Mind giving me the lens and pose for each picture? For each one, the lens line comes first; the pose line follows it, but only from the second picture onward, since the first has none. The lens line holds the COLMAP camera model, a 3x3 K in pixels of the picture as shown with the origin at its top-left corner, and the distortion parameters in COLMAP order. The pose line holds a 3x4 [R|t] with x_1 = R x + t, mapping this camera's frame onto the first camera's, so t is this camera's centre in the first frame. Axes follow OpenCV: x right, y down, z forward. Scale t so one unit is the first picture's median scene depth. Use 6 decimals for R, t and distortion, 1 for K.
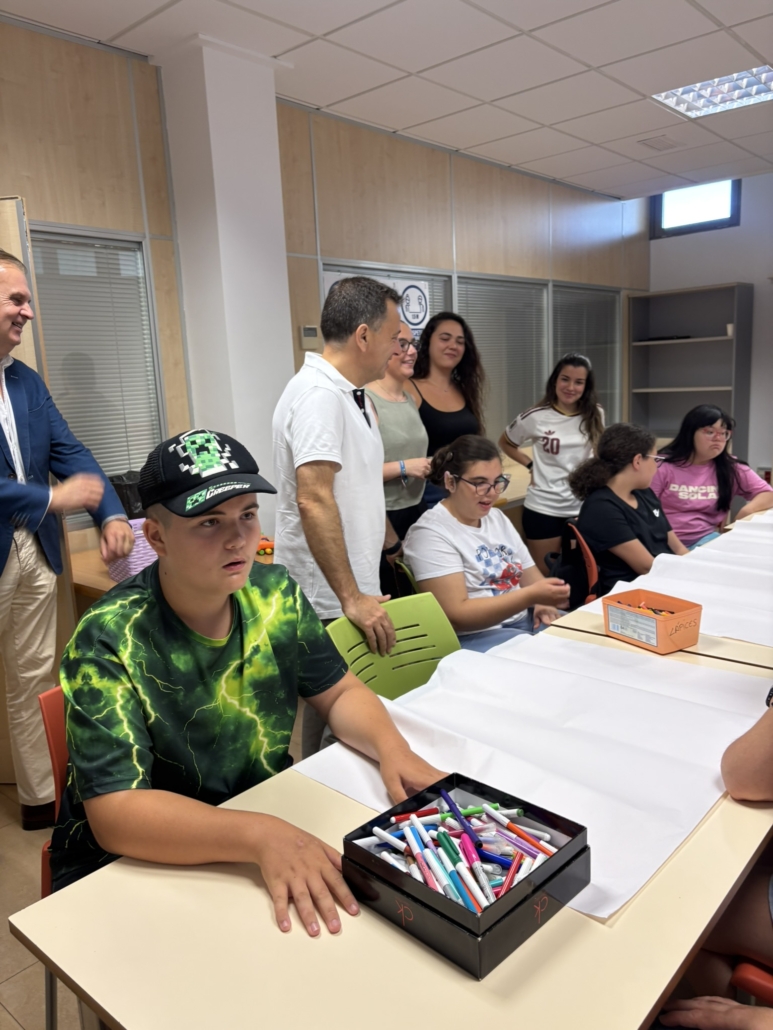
lens RADIAL K [[786.0, 0, 387.8], [0, 786.0, 514.5], [0, 0, 1]] dist [0.025391, -0.018952]
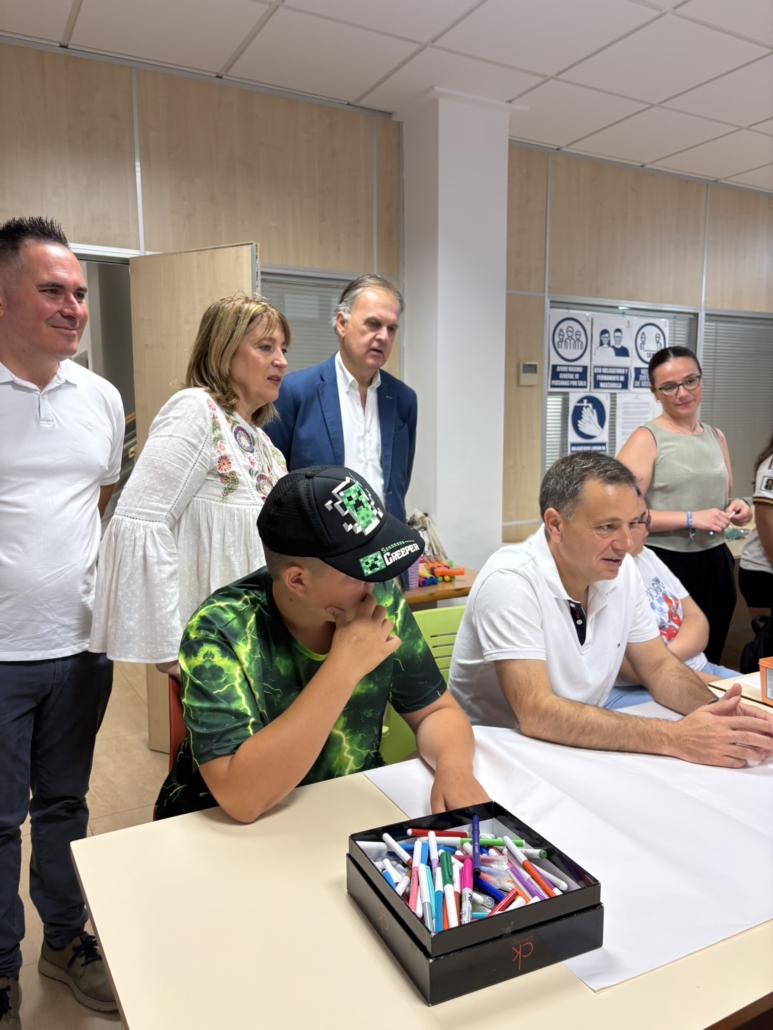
lens RADIAL K [[786.0, 0, 370.5], [0, 786.0, 517.2], [0, 0, 1]] dist [0.025391, -0.018952]
pose [[0.938268, 0.078442, -0.336896, 0.087818], [-0.095738, 0.994791, -0.035010, 0.012630], [0.332395, 0.065102, 0.940891, 0.012671]]
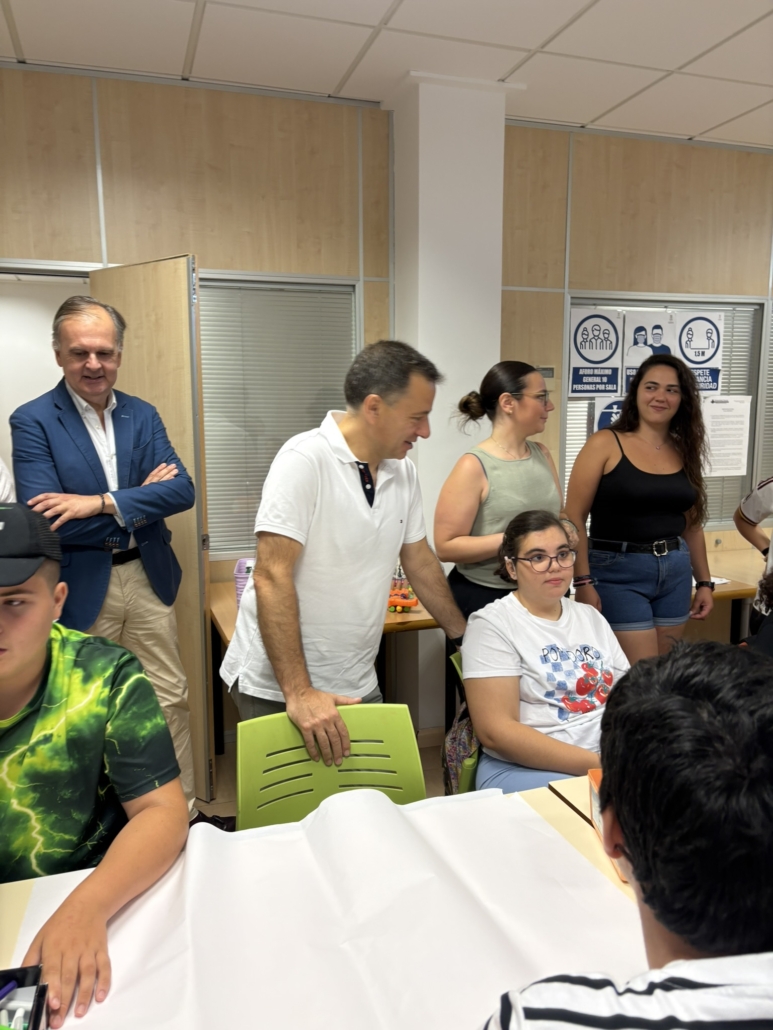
lens RADIAL K [[786.0, 0, 374.1], [0, 786.0, 520.8], [0, 0, 1]] dist [0.025391, -0.018952]
pose [[0.861199, 0.107041, -0.496869, 0.284098], [-0.118720, 0.992894, 0.008129, -0.065034], [0.494209, 0.051988, 0.867787, 0.173040]]
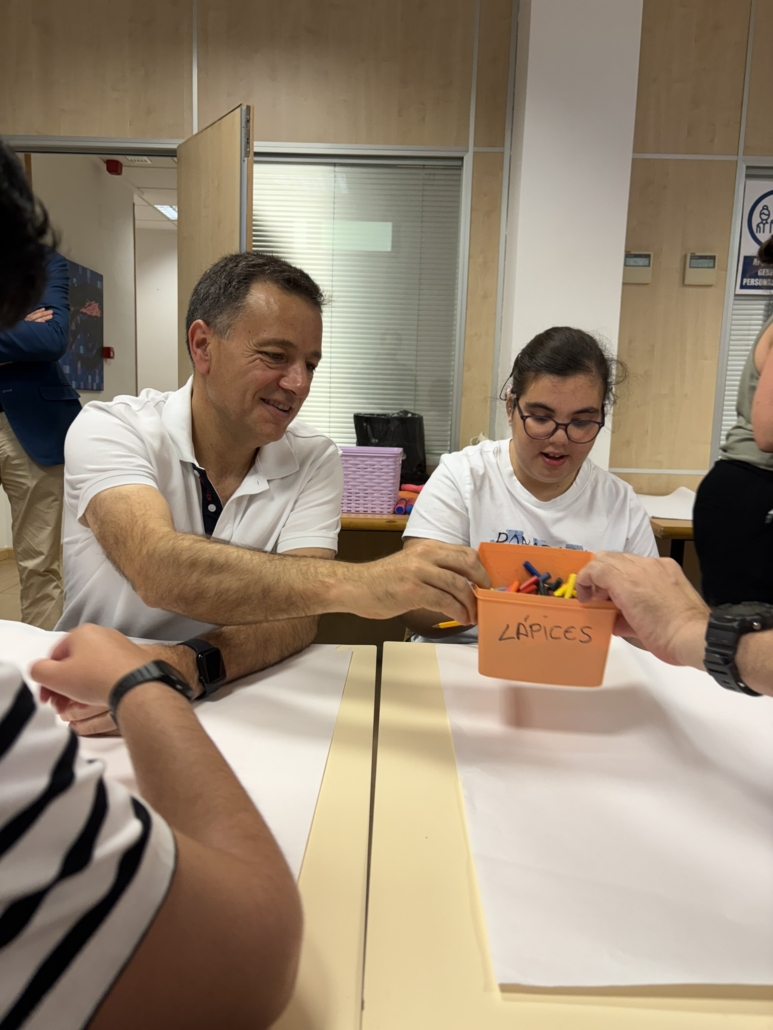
lens RADIAL K [[786.0, 0, 397.0], [0, 786.0, 515.4], [0, 0, 1]] dist [0.025391, -0.018952]
pose [[0.644040, 0.164188, -0.747164, 0.430797], [-0.190671, 0.980325, 0.051069, 0.022341], [0.740849, 0.109572, 0.662674, 0.464484]]
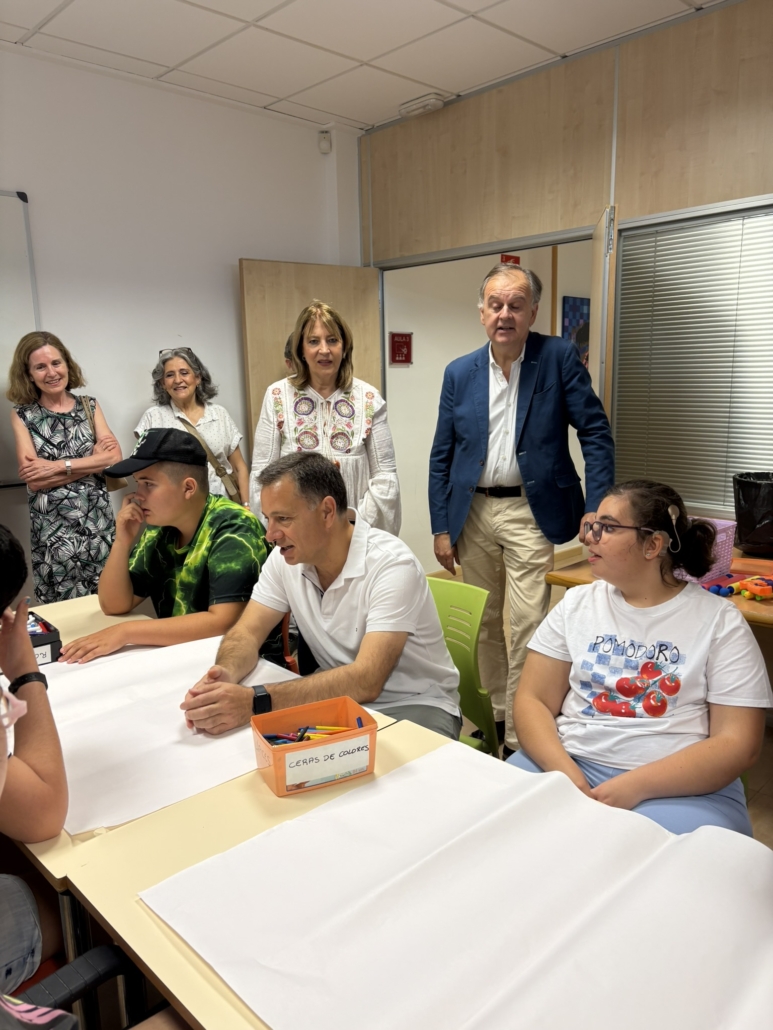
lens RADIAL K [[786.0, 0, 371.1], [0, 786.0, 517.3], [0, 0, 1]] dist [0.025391, -0.018952]
pose [[-0.053831, 0.224883, -0.972898, 0.654632], [-0.136220, 0.963548, 0.230259, -0.157330], [0.989215, 0.144923, -0.021235, 0.639526]]
